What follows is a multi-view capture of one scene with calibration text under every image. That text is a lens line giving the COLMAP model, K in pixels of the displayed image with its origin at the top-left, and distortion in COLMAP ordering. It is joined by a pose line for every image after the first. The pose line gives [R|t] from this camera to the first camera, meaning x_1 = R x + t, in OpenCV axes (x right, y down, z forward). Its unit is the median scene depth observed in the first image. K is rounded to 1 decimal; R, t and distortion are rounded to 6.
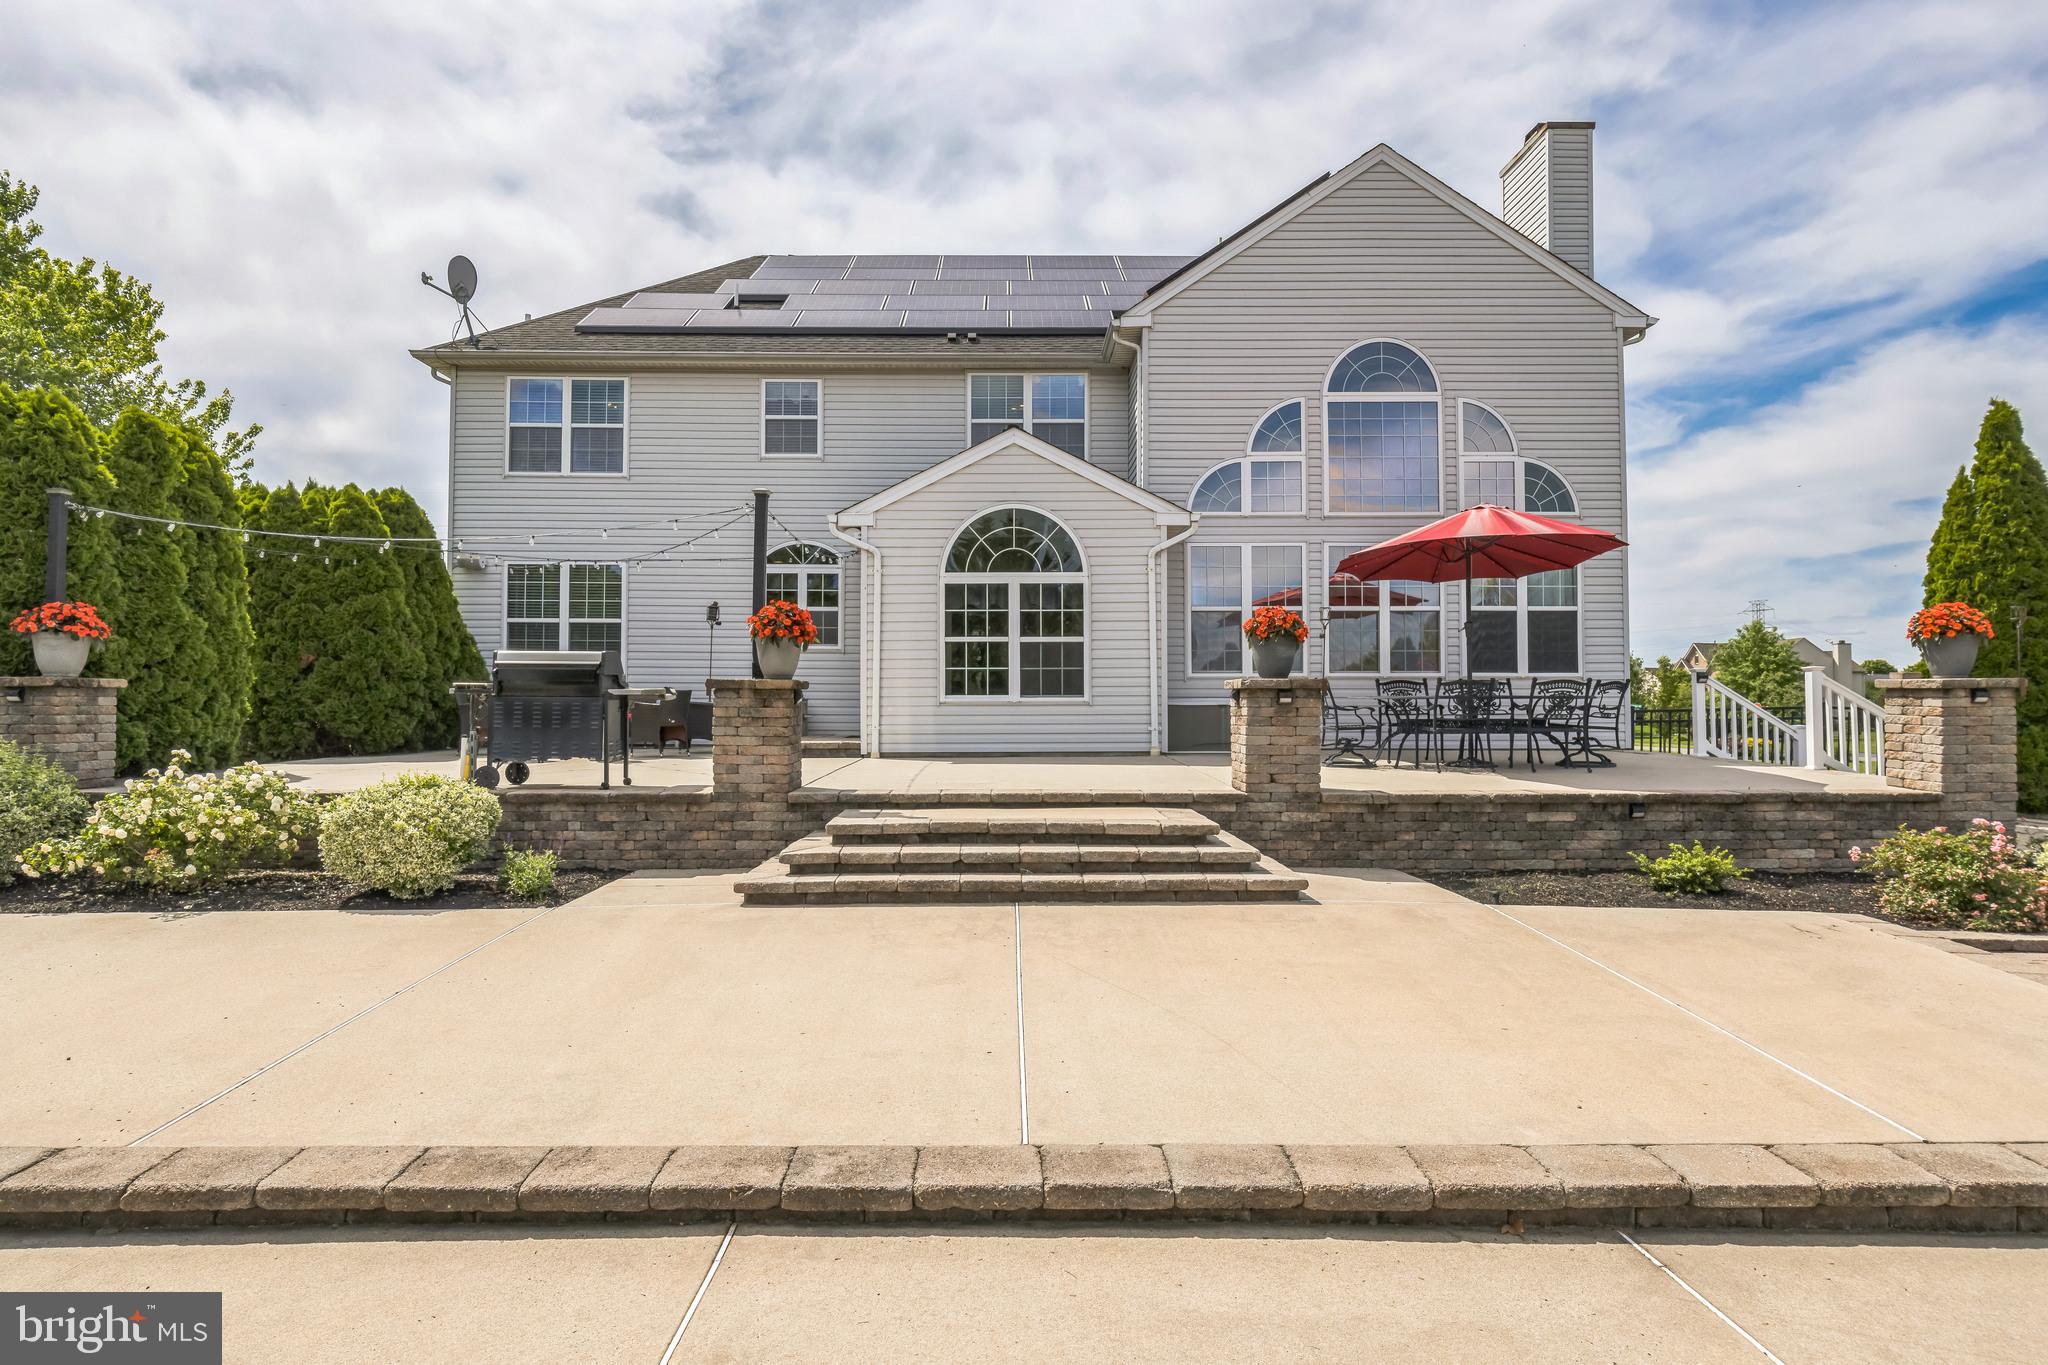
lens RADIAL K [[1112.6, 0, 981.4], [0, 1112.6, 671.1], [0, 0, 1]] dist [-0.000075, -0.003436]
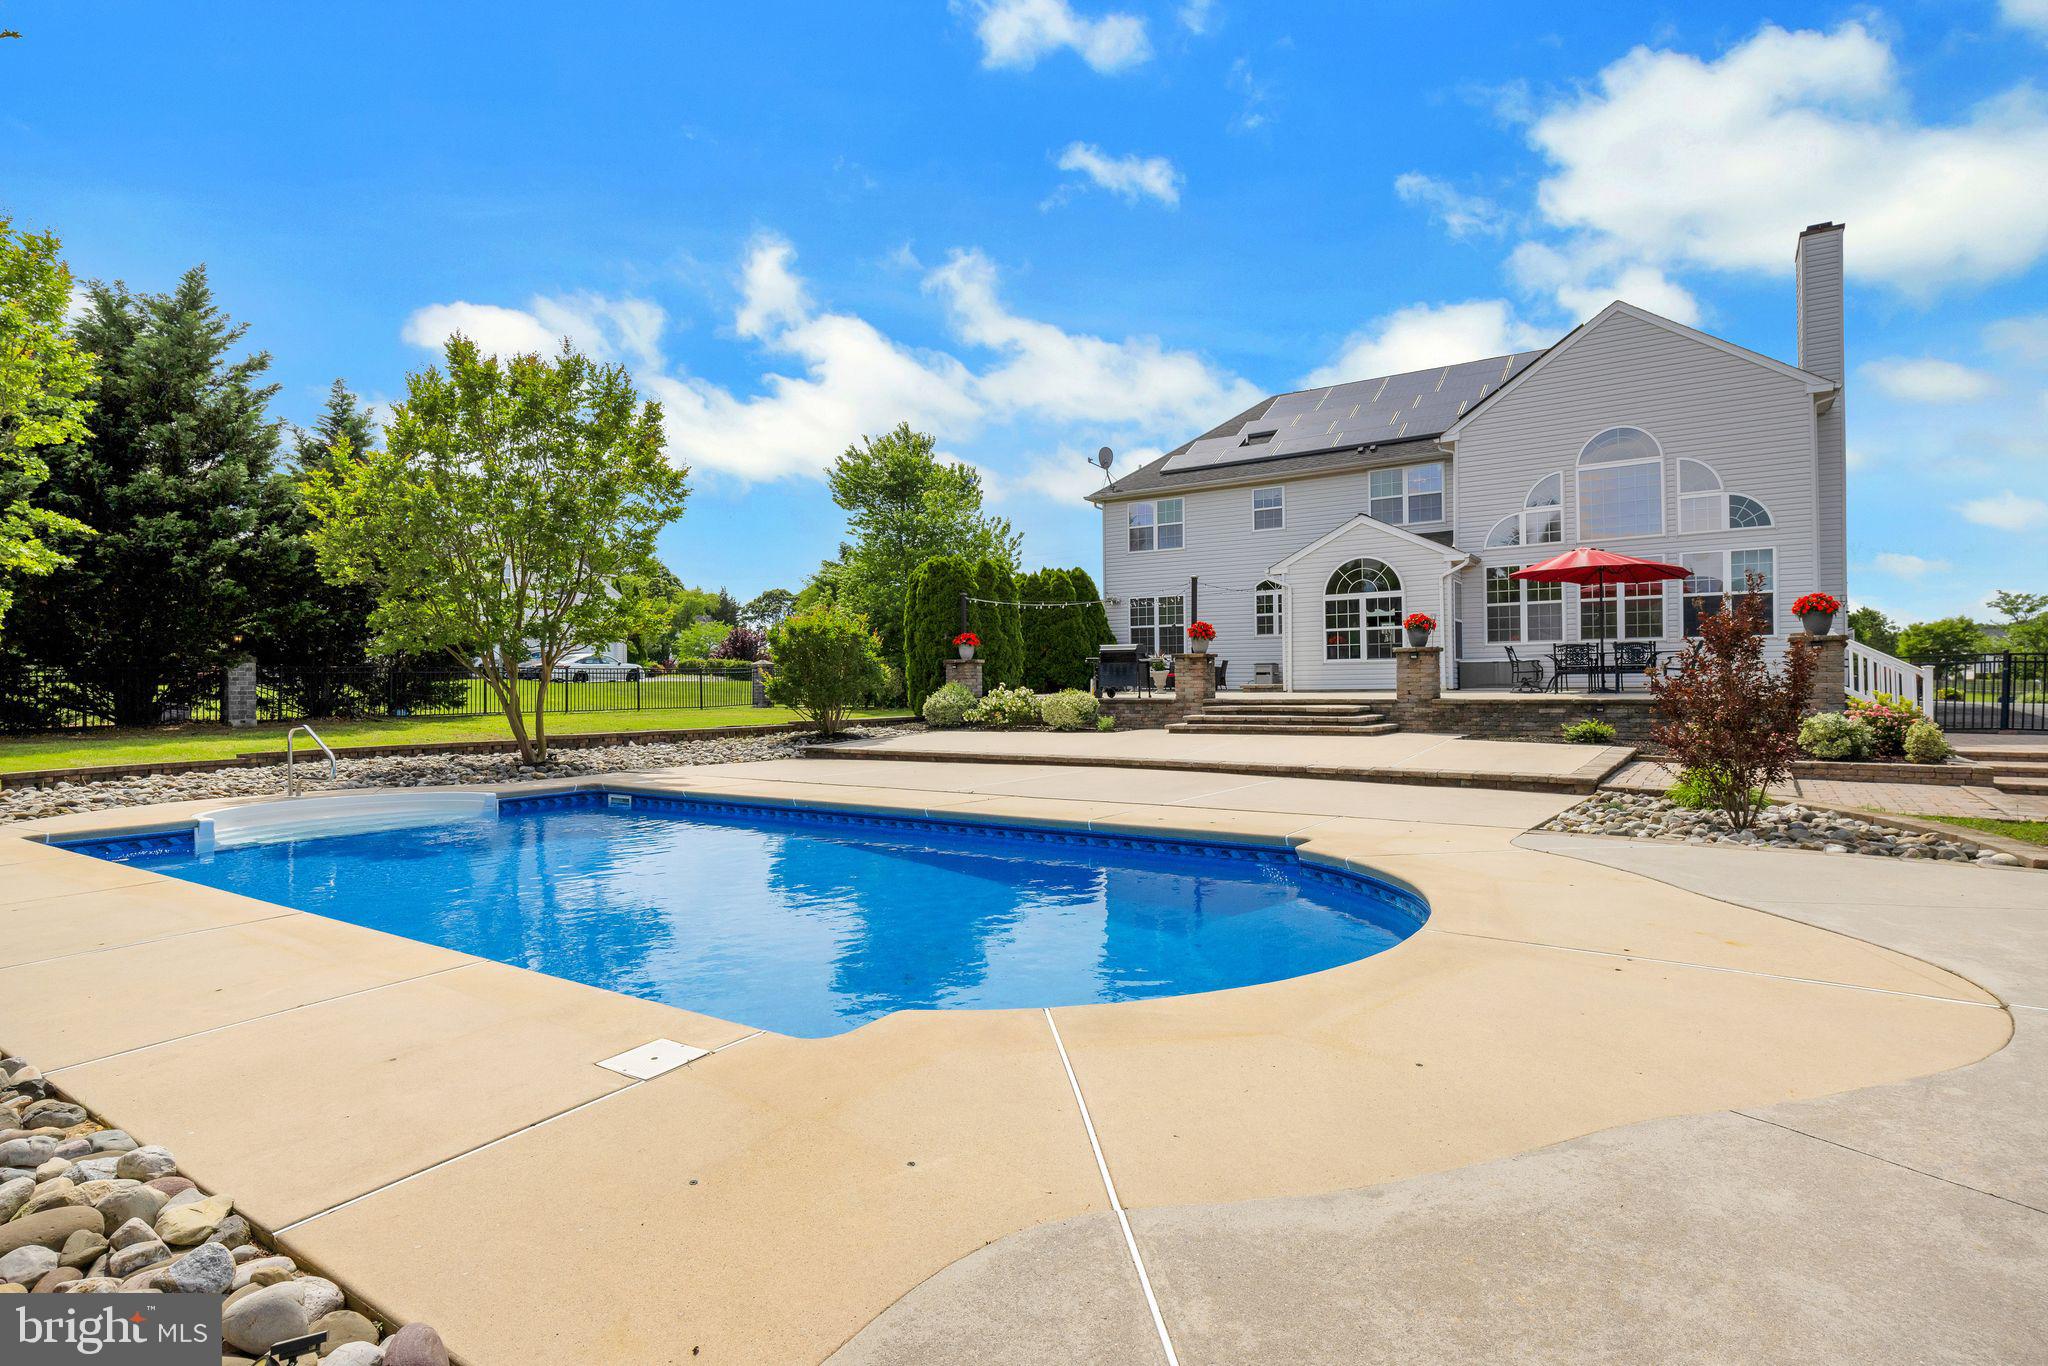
lens RADIAL K [[1018.7, 0, 1007.5], [0, 1018.7, 676.3], [0, 0, 1]] dist [-0.000104, -0.001891]
pose [[0.825421, -0.013726, -0.564351, 0.499625], [0.028686, 0.999433, 0.017648, 0.003907], [0.563789, -0.030756, 0.825346, -0.748978]]
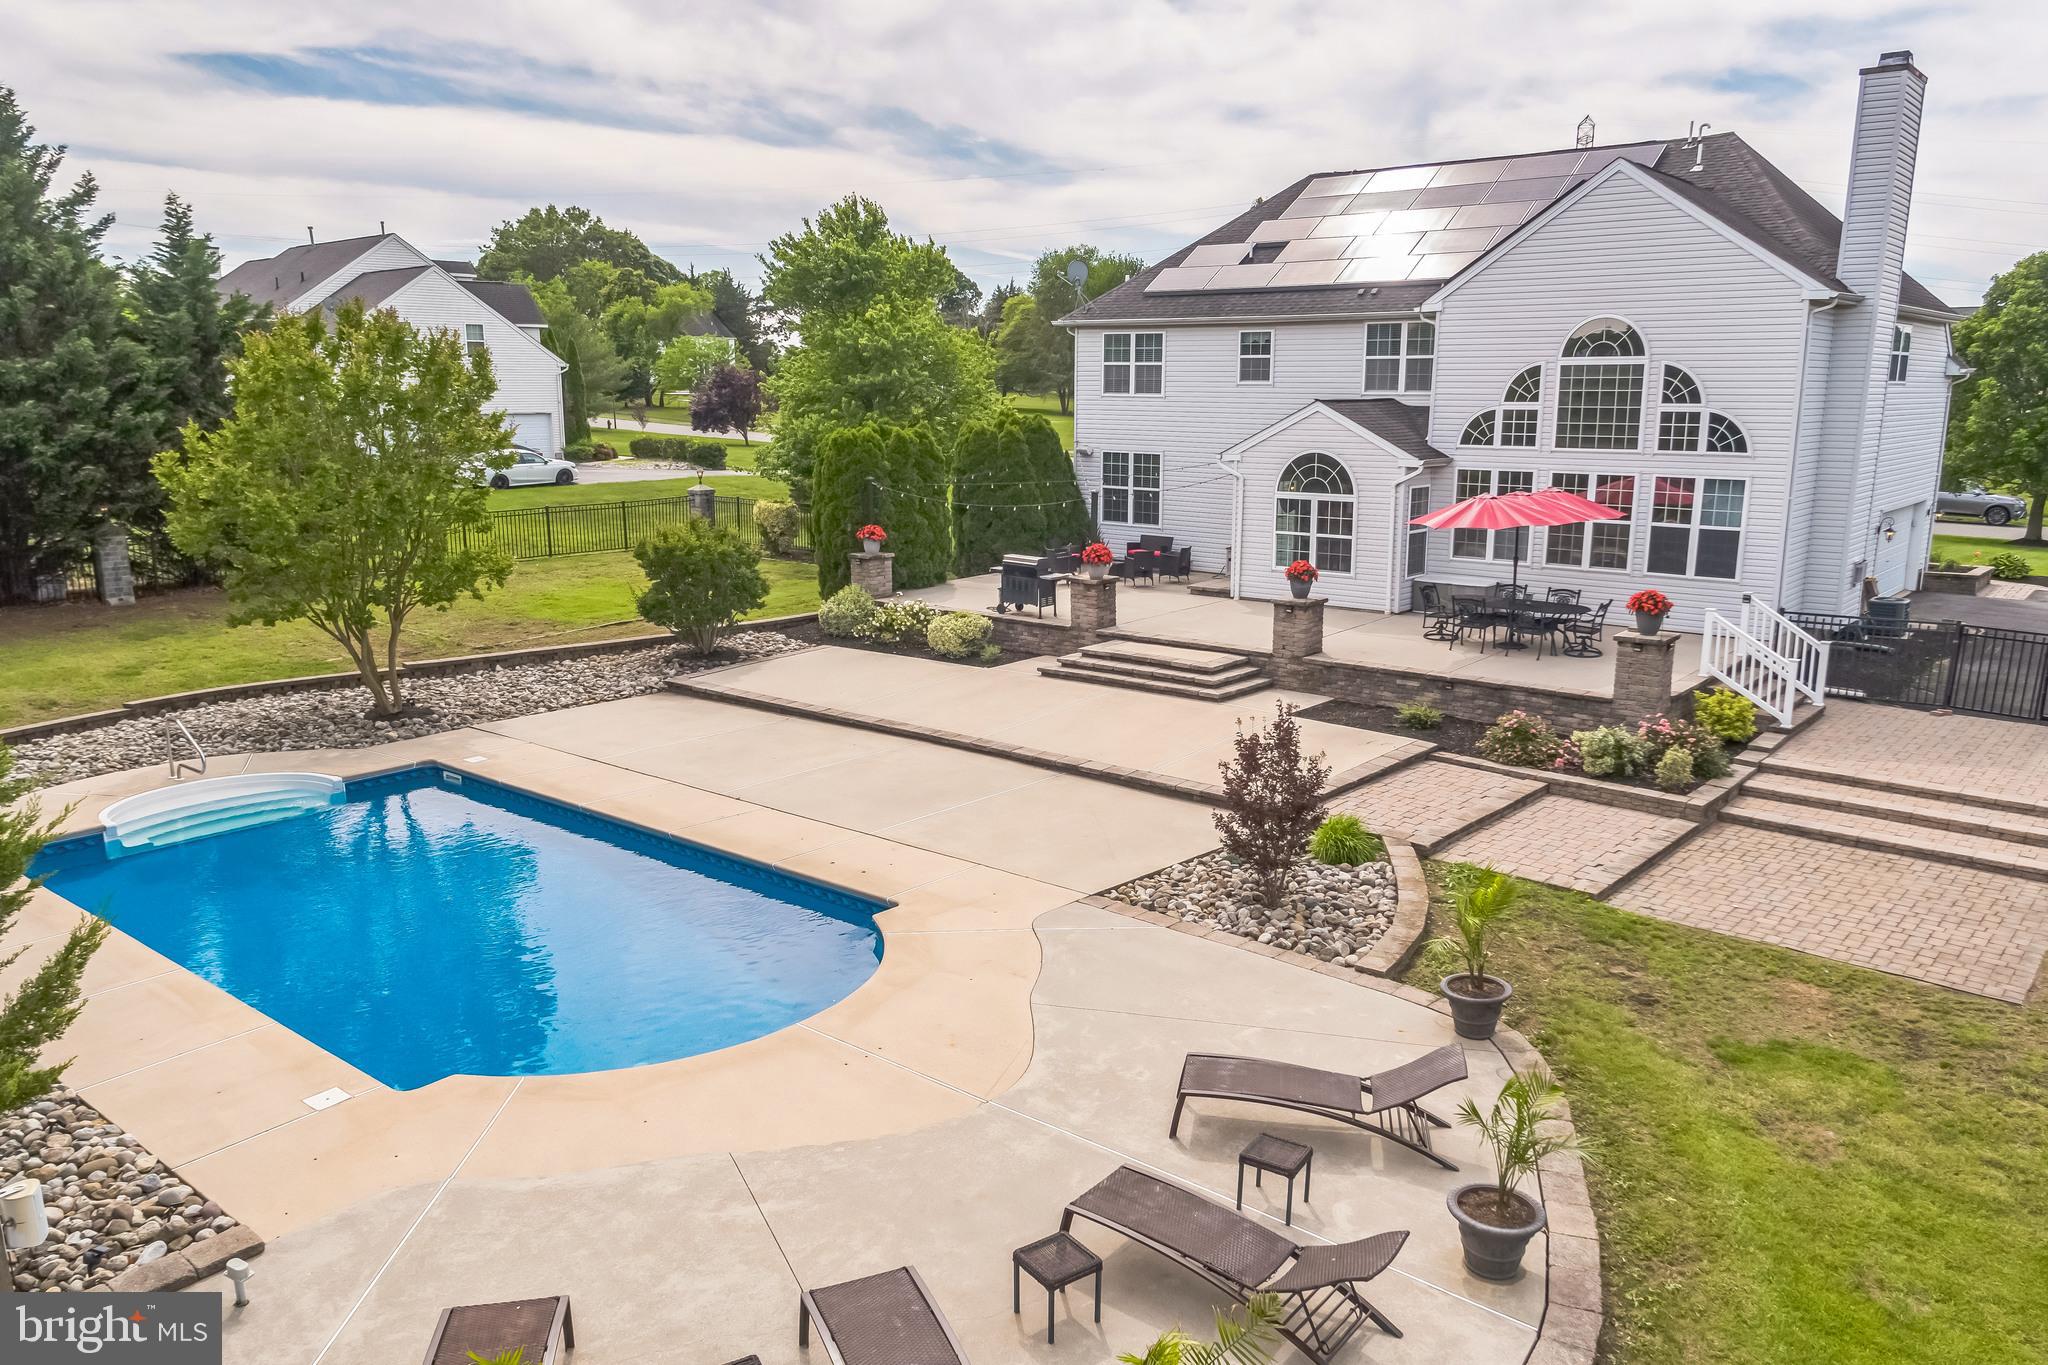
lens RADIAL K [[1495.8, 0, 1022.8], [0, 1495.8, 681.1], [0, 0, 1]] dist [0.007046, -0.010640]
pose [[0.762406, 0.128266, -0.634259, 1.115512], [0.025078, 0.973565, 0.227028, -0.325978], [0.646613, -0.188994, 0.739036, -0.925959]]
